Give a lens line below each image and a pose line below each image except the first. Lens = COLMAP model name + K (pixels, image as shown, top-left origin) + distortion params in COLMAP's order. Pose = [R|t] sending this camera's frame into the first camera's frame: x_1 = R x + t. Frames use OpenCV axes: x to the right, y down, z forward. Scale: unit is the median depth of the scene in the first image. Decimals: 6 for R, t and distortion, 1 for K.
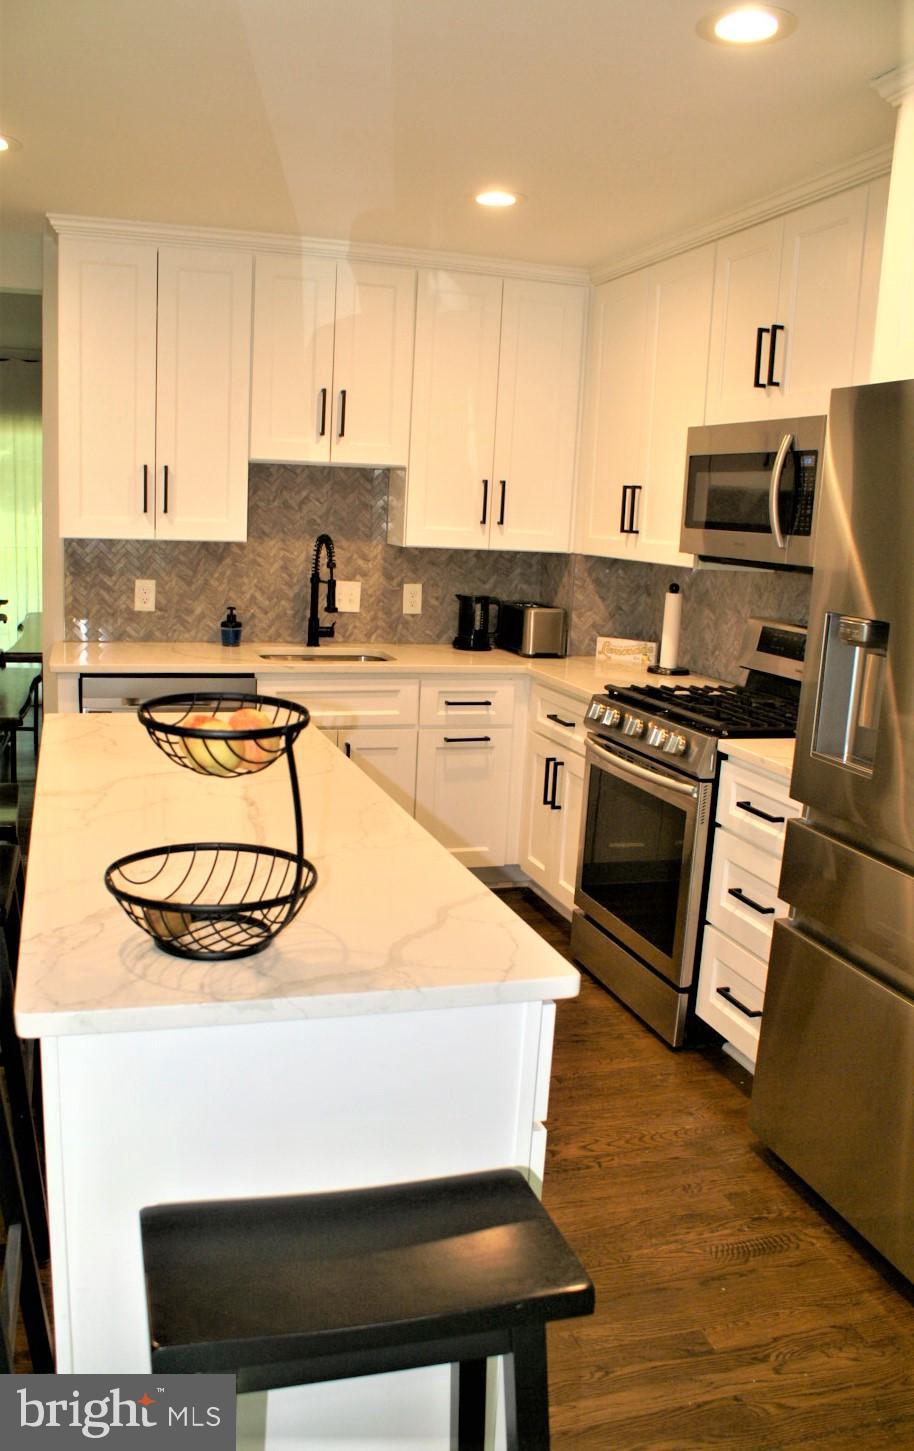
lens RADIAL K [[1212.6, 0, 454.0], [0, 1212.6, 729.6], [0, 0, 1]] dist [-0.083505, -0.000689]
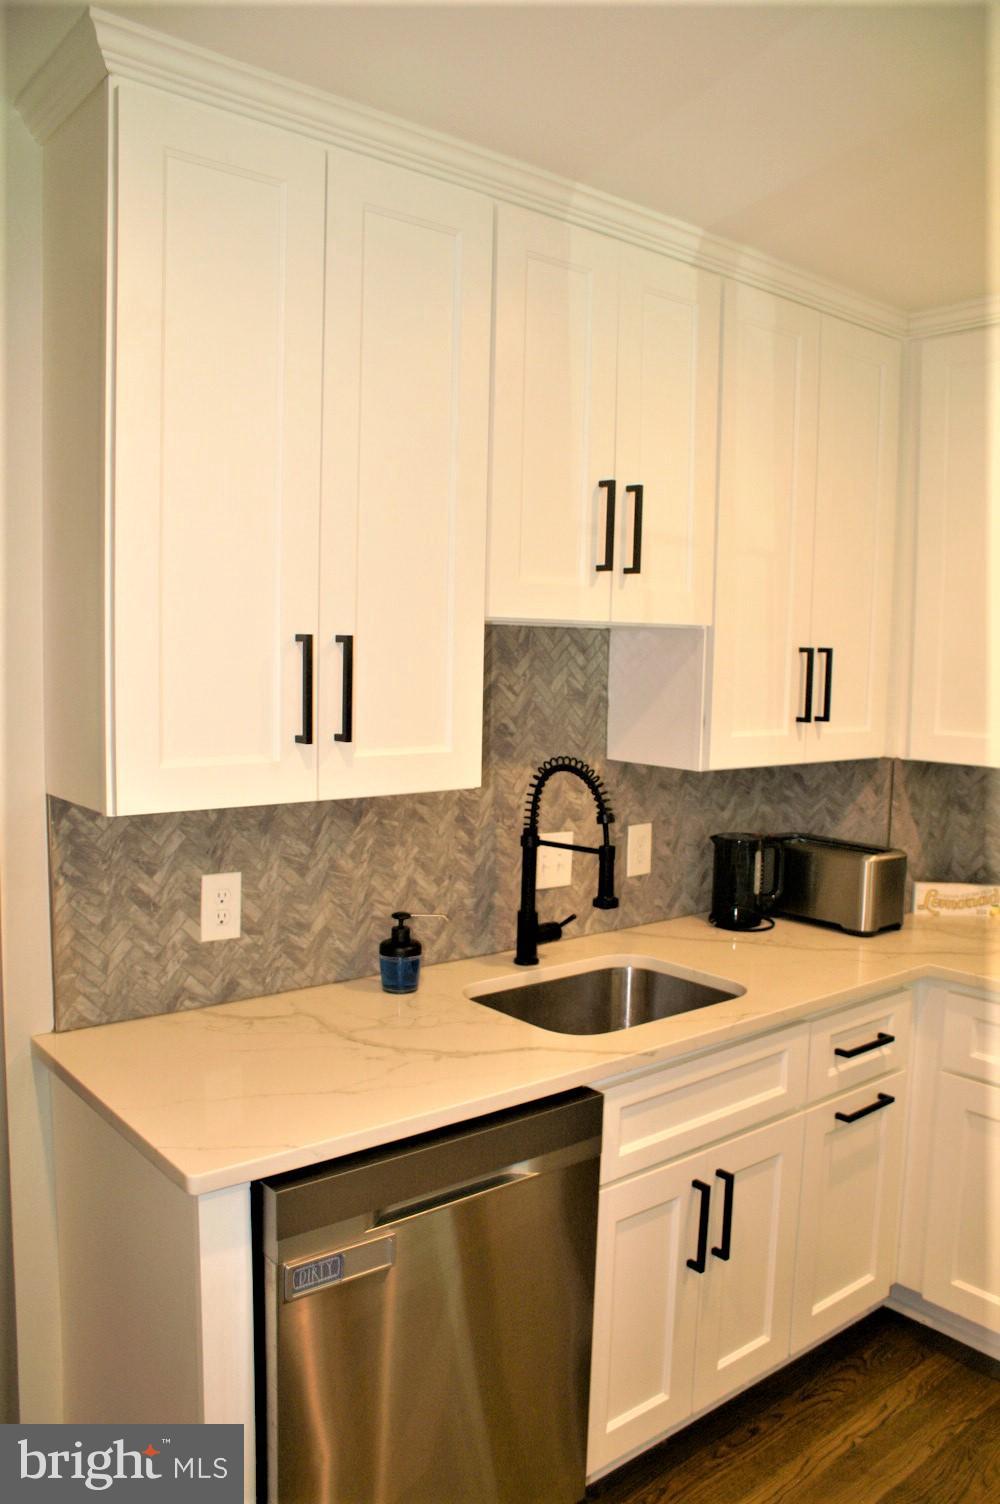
lens RADIAL K [[1176.9, 0, 501.7], [0, 1176.9, 745.1], [0, 0, 1]] dist [-0.127697, 0.052222]
pose [[0.920872, -0.058281, 0.385485, -0.320579], [0.091978, 0.993330, -0.069541, -0.129746], [-0.378860, 0.099494, 0.920090, 0.525033]]
